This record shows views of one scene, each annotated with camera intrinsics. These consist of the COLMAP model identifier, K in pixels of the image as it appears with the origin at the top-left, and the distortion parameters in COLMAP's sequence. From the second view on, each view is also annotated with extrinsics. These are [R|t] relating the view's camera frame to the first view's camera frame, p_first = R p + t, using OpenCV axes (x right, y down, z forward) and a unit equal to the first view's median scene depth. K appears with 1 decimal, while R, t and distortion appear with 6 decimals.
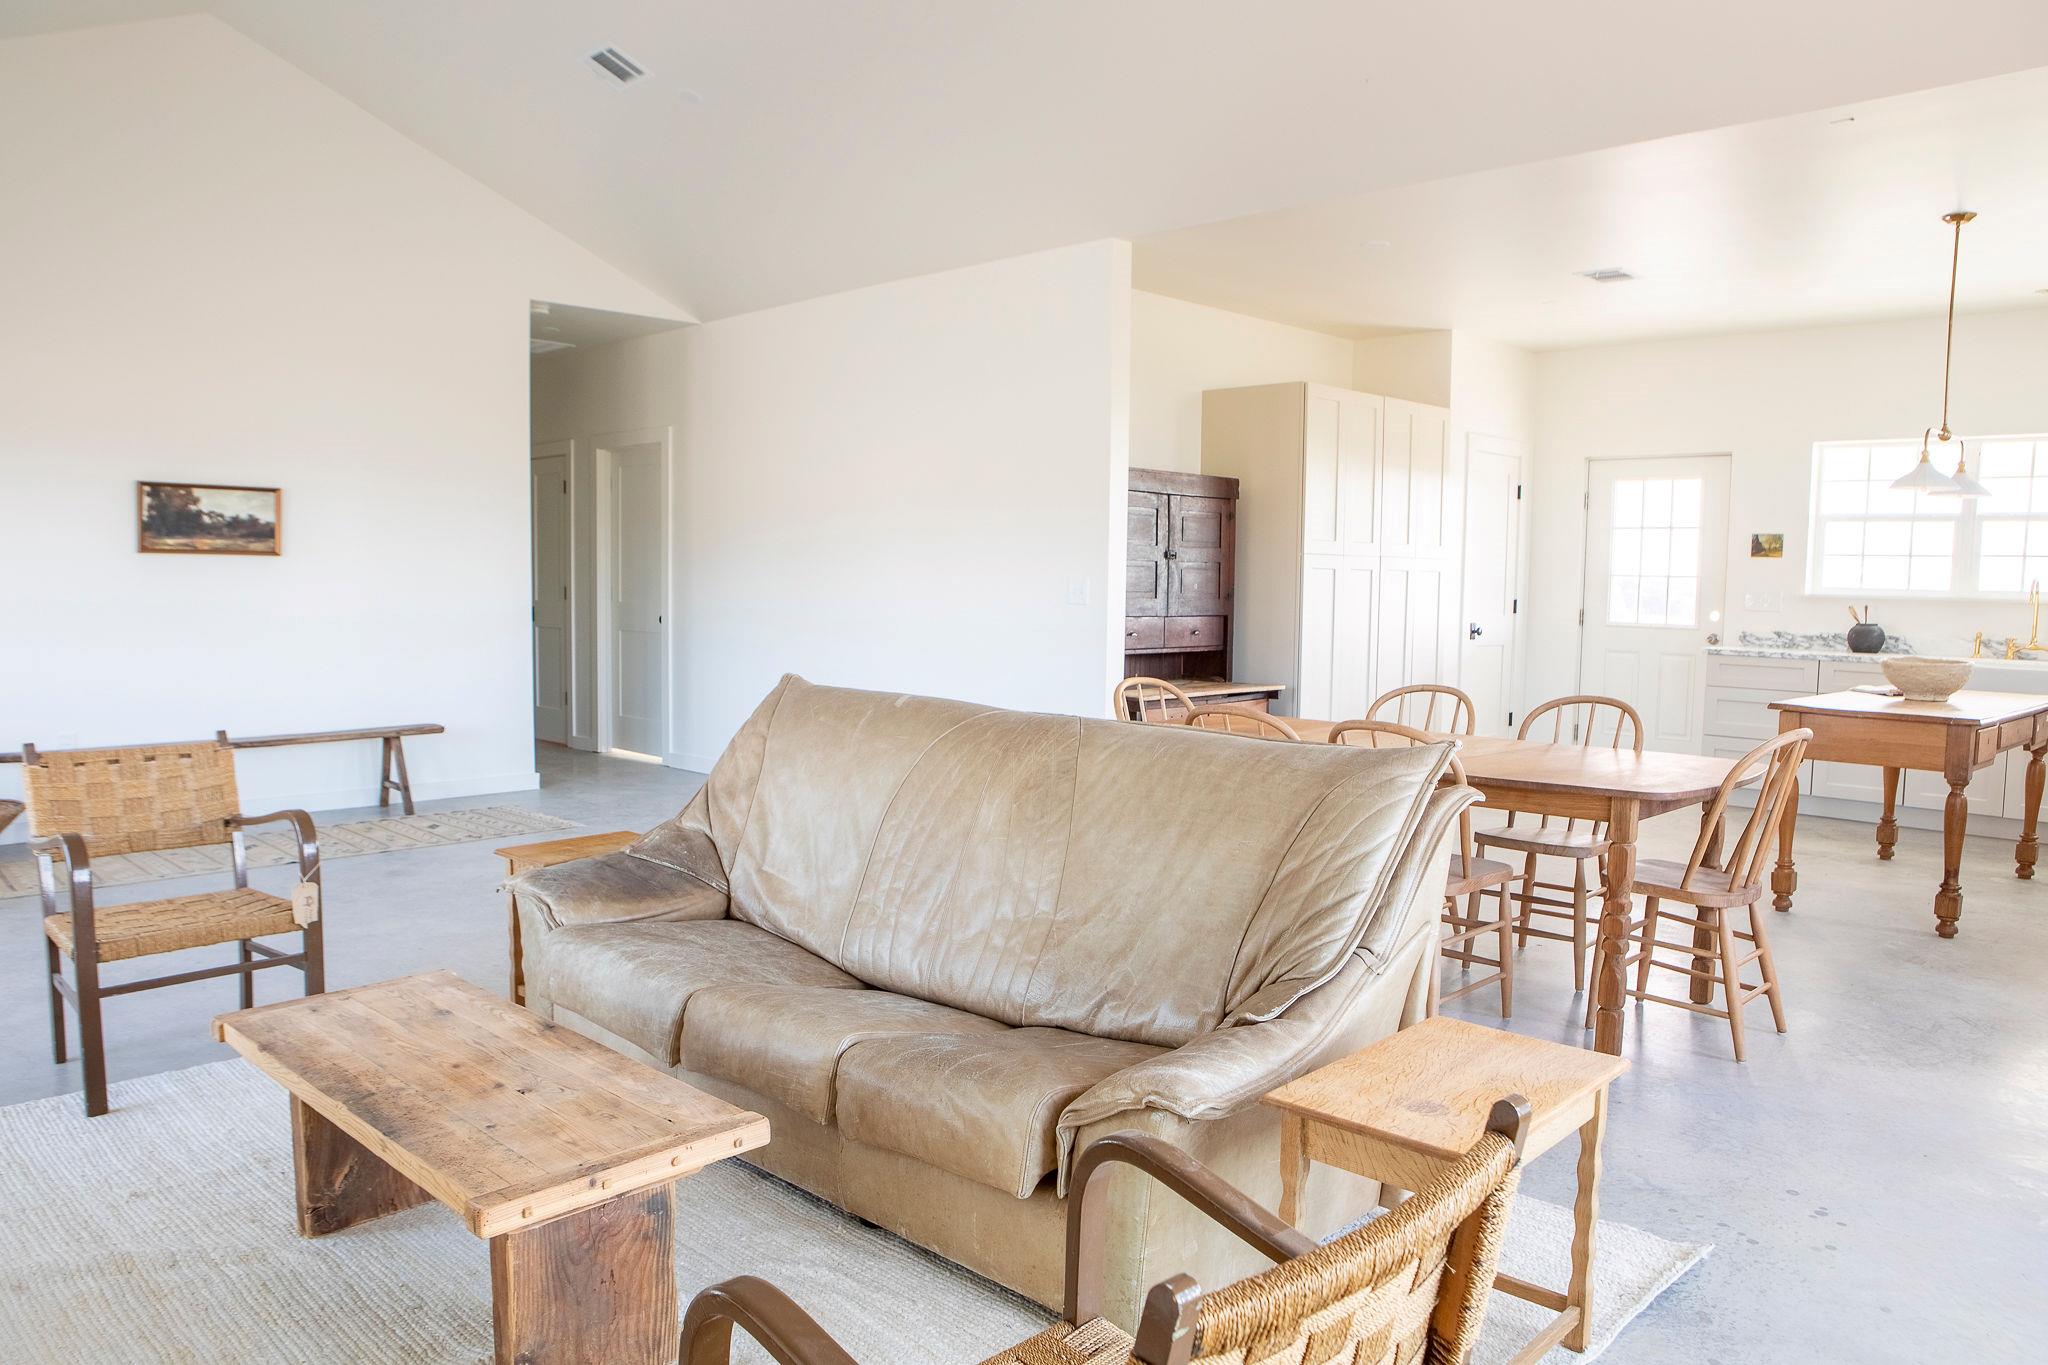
lens RADIAL K [[1403.6, 0, 1024.6], [0, 1403.6, 694.0], [0, 0, 1]] dist [-0.109646, 0.083218]
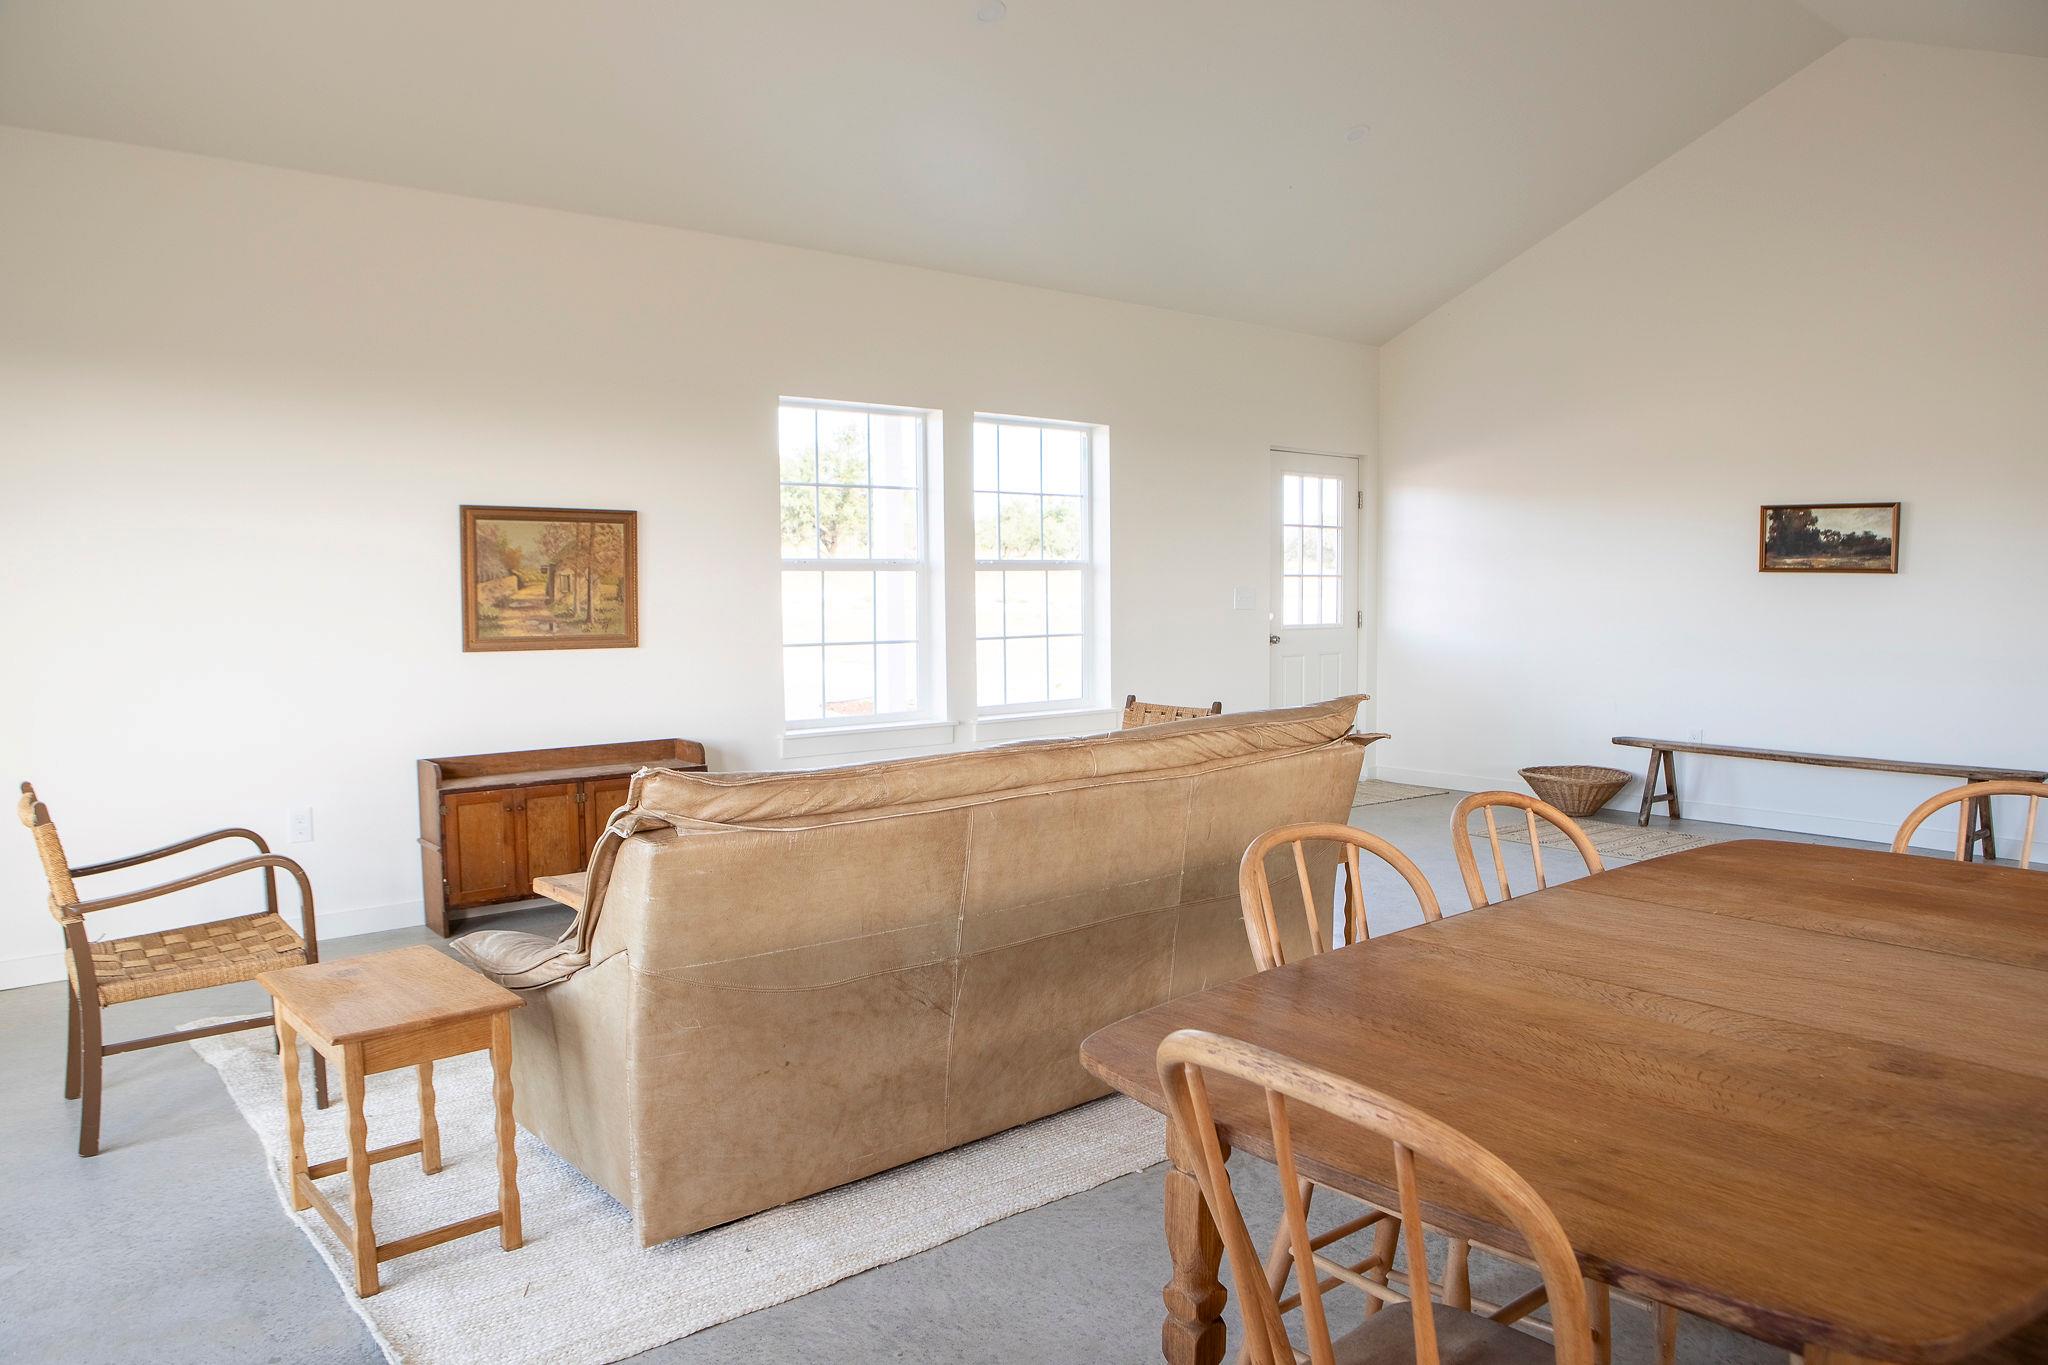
lens RADIAL K [[1403.6, 0, 1024.6], [0, 1403.6, 694.0], [0, 0, 1]] dist [-0.109646, 0.083218]
pose [[-0.107962, 0.067107, -0.991888, 0.485233], [-0.087829, 0.993174, 0.076754, -0.038361], [0.990268, 0.095403, -0.101331, 0.523285]]
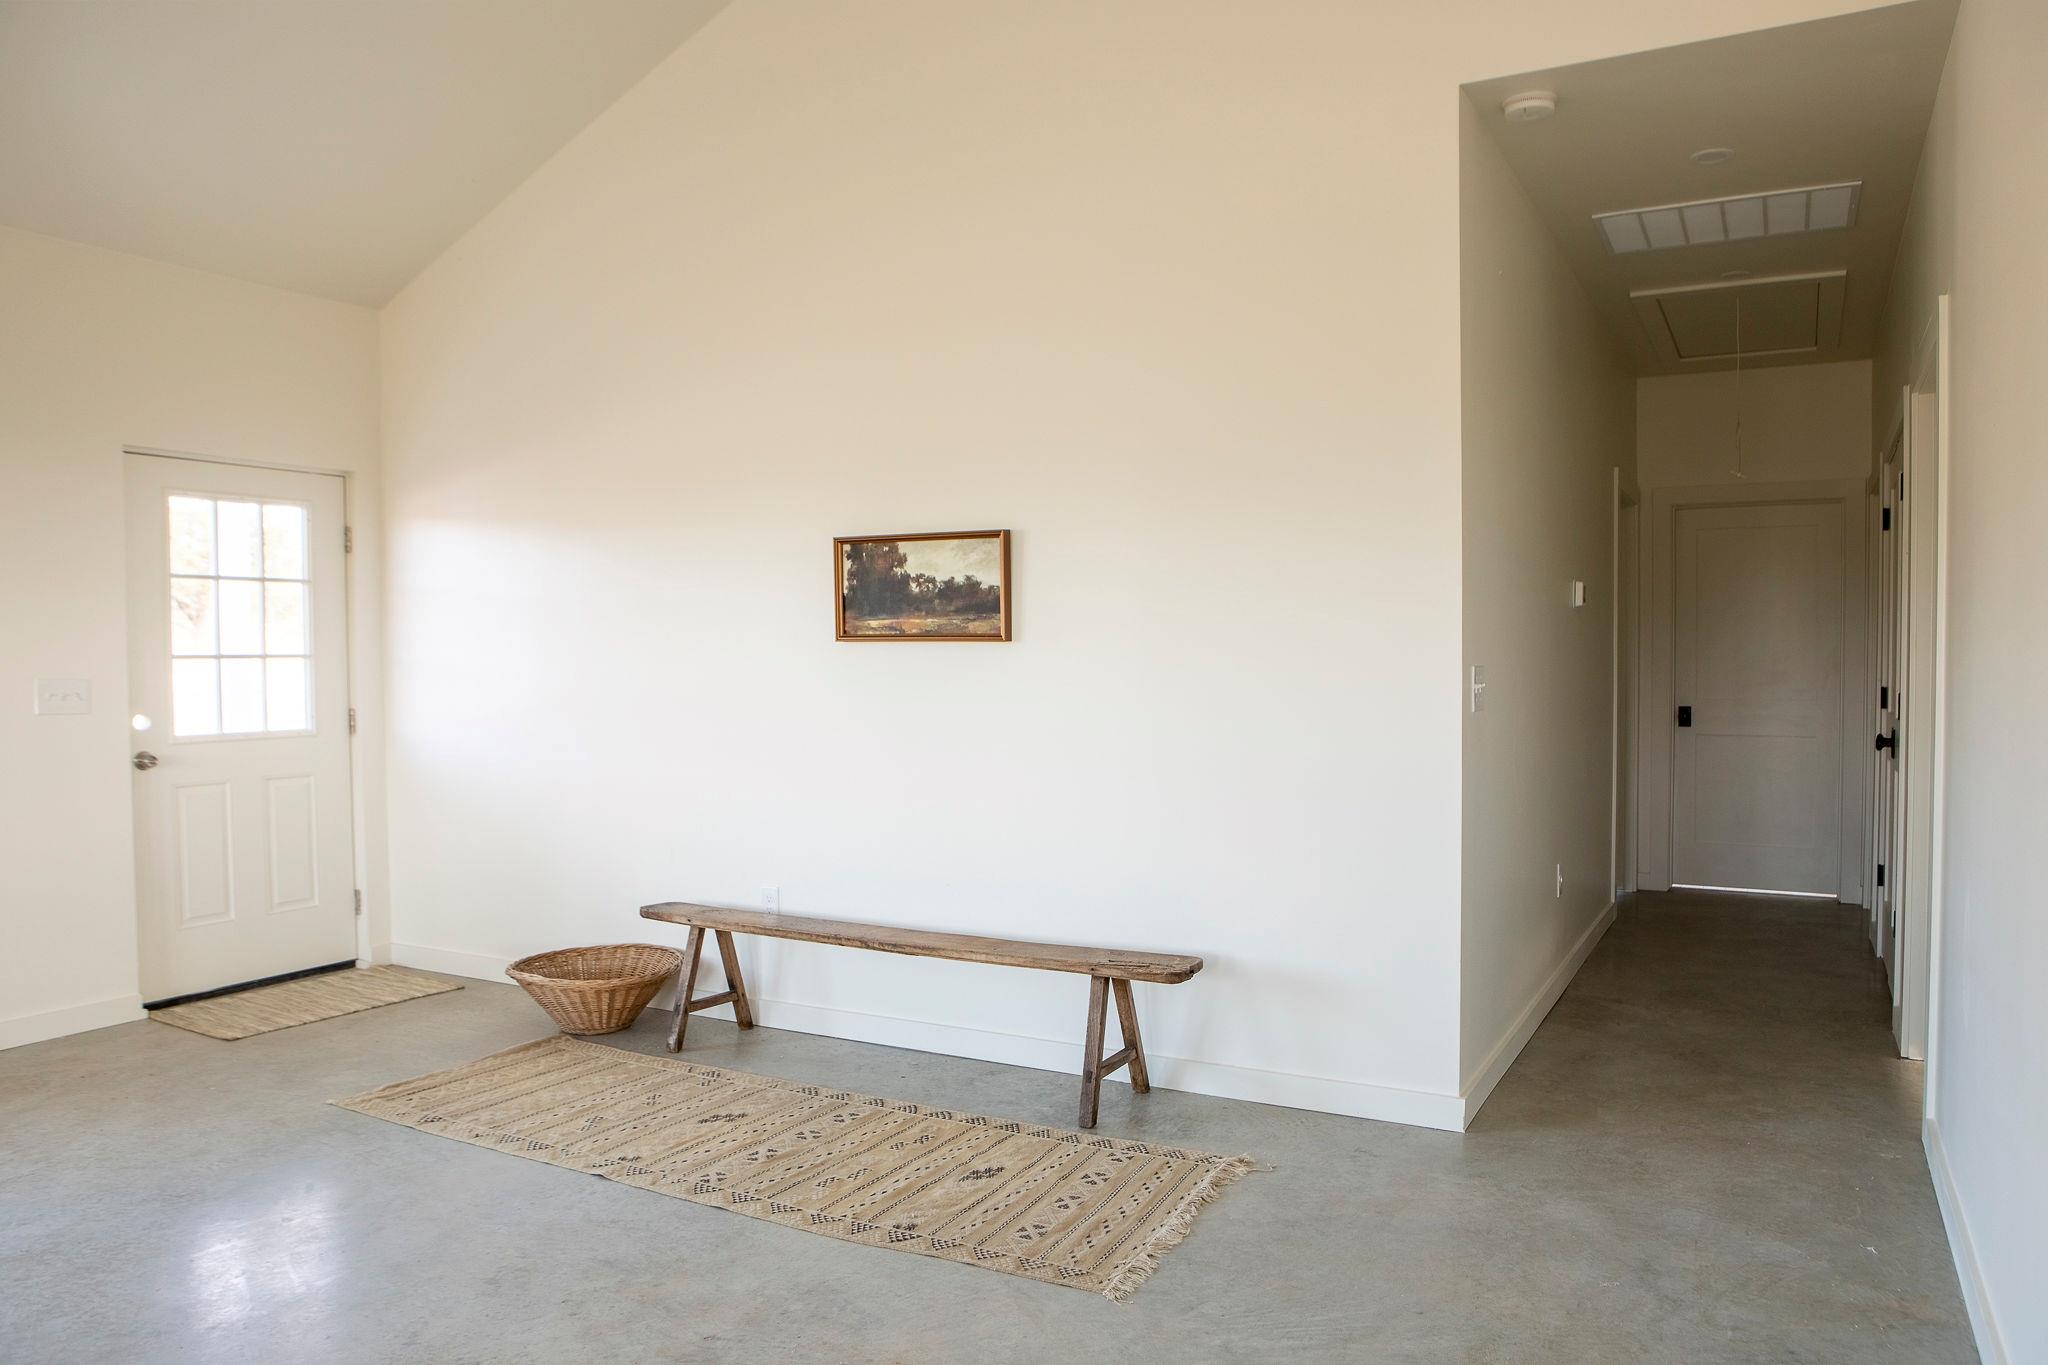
lens RADIAL K [[1403.6, 0, 1024.6], [0, 1403.6, 694.0], [0, 0, 1]] dist [-0.109646, 0.083218]
pose [[0.253255, 0.013831, -0.967301, 0.061536], [-0.071692, 0.997417, -0.004509, -0.078293], [0.964739, 0.070490, 0.253592, 0.885470]]
